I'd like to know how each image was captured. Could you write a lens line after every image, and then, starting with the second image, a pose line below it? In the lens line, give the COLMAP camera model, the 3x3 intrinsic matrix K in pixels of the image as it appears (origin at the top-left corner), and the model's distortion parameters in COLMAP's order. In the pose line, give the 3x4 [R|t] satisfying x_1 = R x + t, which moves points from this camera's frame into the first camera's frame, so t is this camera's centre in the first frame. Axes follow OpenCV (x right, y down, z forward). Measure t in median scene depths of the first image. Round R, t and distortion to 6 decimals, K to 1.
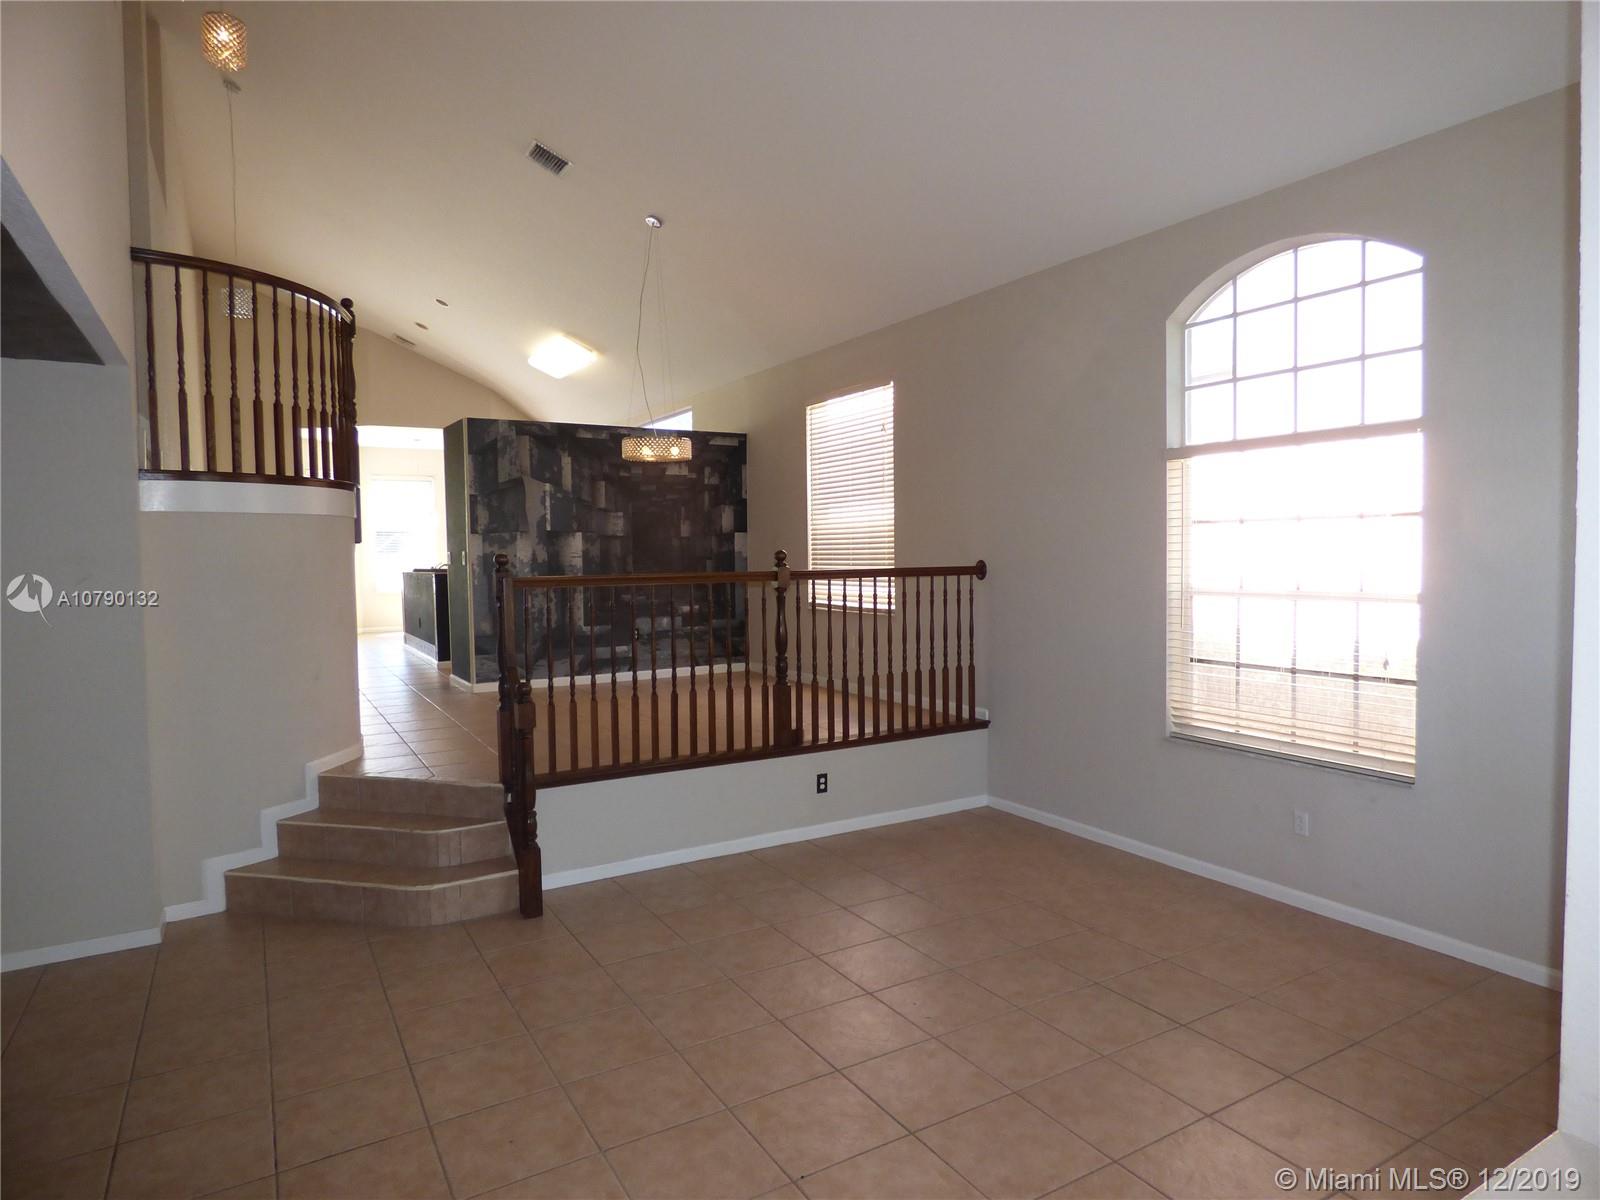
lens RADIAL K [[969.3, 0, 800.0], [0, 969.3, 600.0], [0, 0, 1]] dist [0.061675, -0.000124]
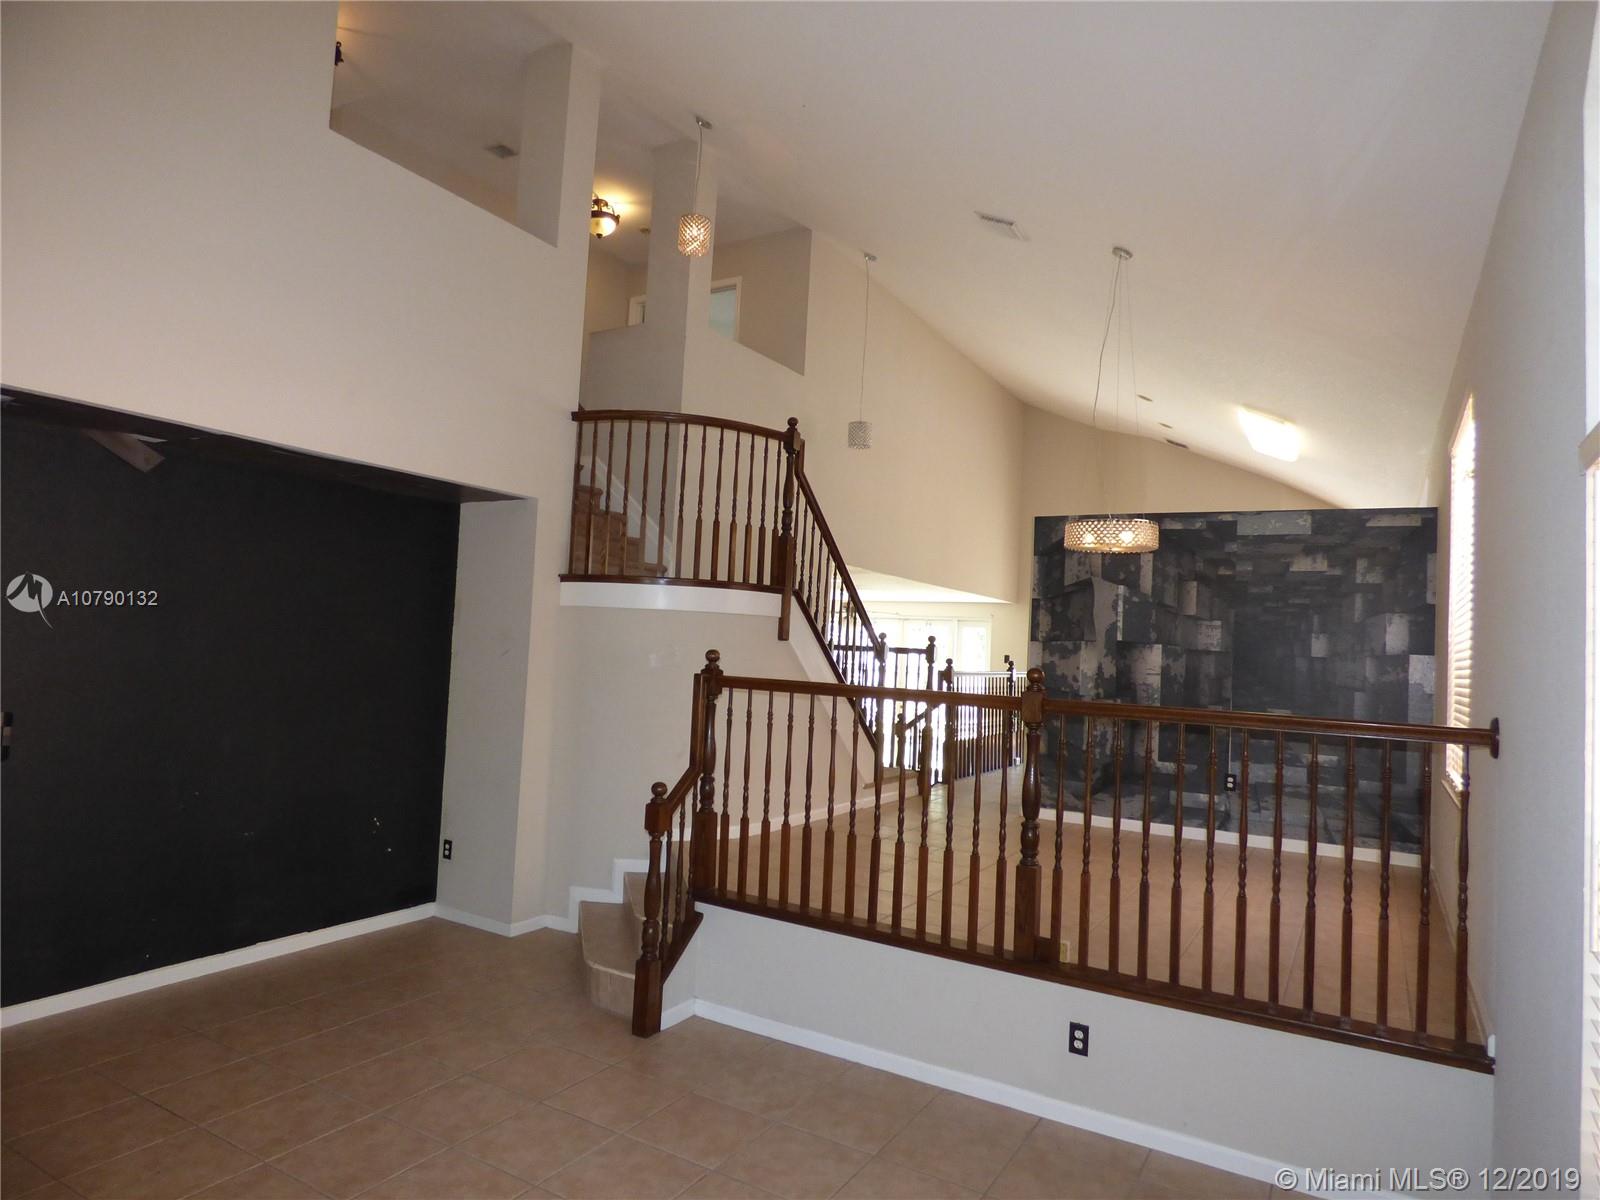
lens RADIAL K [[963.5, 0, 795.8], [0, 963.5, 598.6], [0, 0, 1]] dist [-0.012758, -0.003838]
pose [[0.497572, -0.005400, -0.867406, 0.324200], [-0.100707, 0.992859, -0.063950, -0.025818], [0.861557, 0.119174, 0.493475, 0.340448]]
